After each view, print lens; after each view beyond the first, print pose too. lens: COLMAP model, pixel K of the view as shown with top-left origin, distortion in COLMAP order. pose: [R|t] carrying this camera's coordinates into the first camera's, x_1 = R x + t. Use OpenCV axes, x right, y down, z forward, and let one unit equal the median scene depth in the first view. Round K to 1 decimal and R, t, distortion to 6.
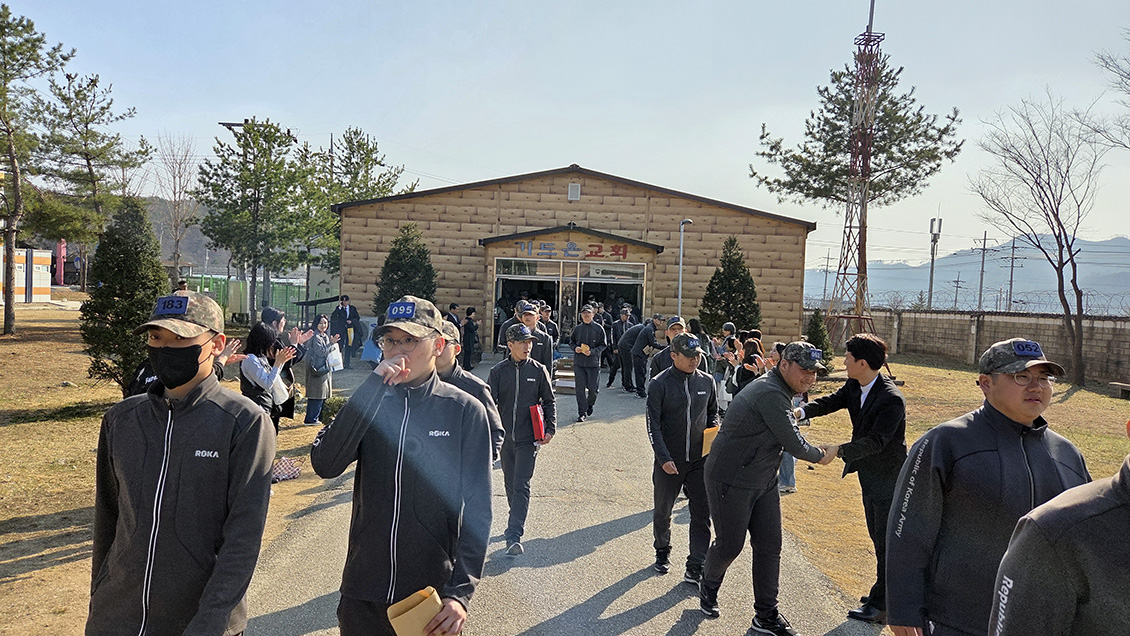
lens RADIAL K [[660.2, 0, 565.0], [0, 660.2, 318.0], [0, 0, 1]] dist [0.068162, -0.039540]
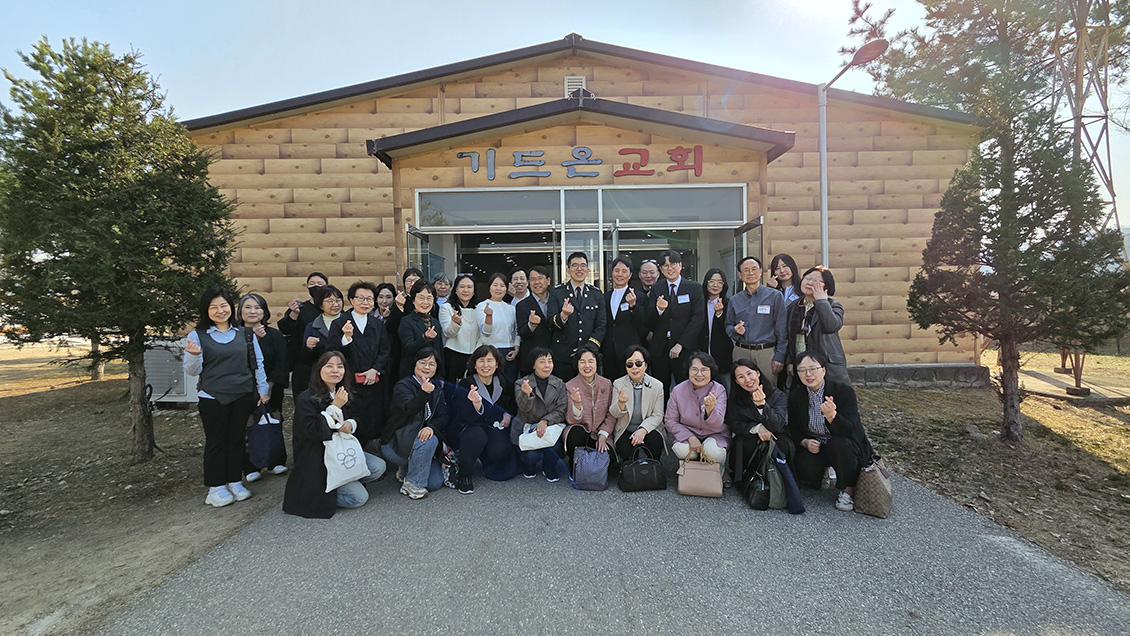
lens RADIAL K [[409.3, 0, 565.0], [0, 409.3, 318.0], [0, 0, 1]] dist [0.000625, -0.000069]
pose [[0.997892, -0.063222, 0.014651, -0.011472], [0.063499, 0.997797, -0.019228, 0.007842], [-0.013403, 0.020118, 0.999708, 0.637007]]
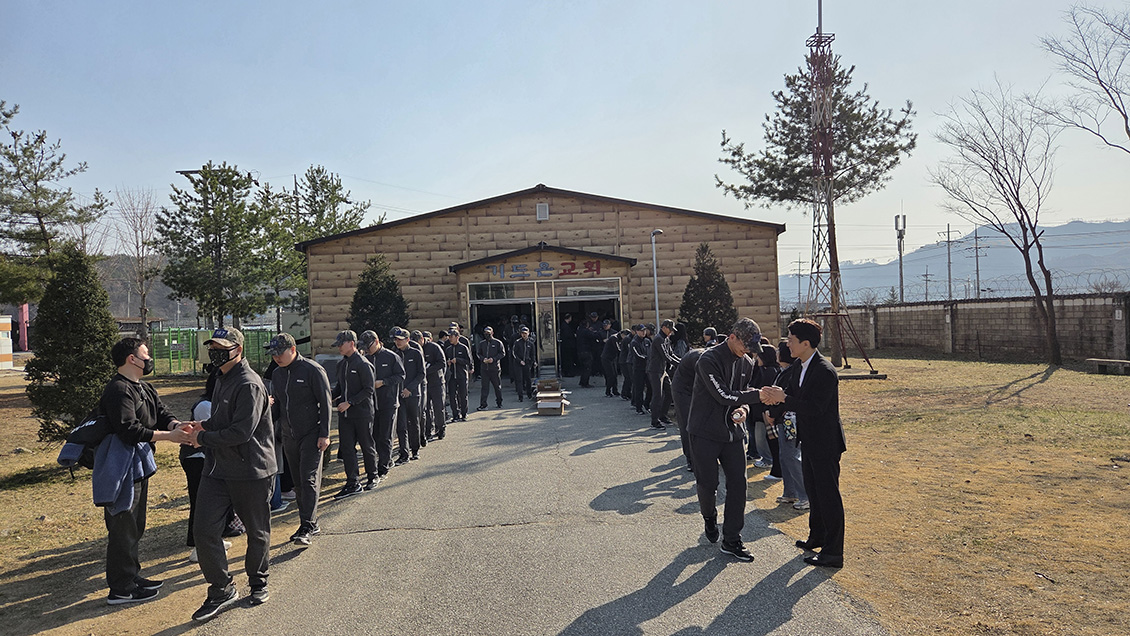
lens RADIAL K [[660.2, 0, 565.0], [0, 660.2, 318.0], [0, 0, 1]] dist [0.068162, -0.039540]
pose [[0.996169, -0.081734, 0.031103, 0.003720], [0.082769, 0.996003, -0.033571, 0.004137], [-0.028235, 0.036017, 0.998952, 0.012794]]
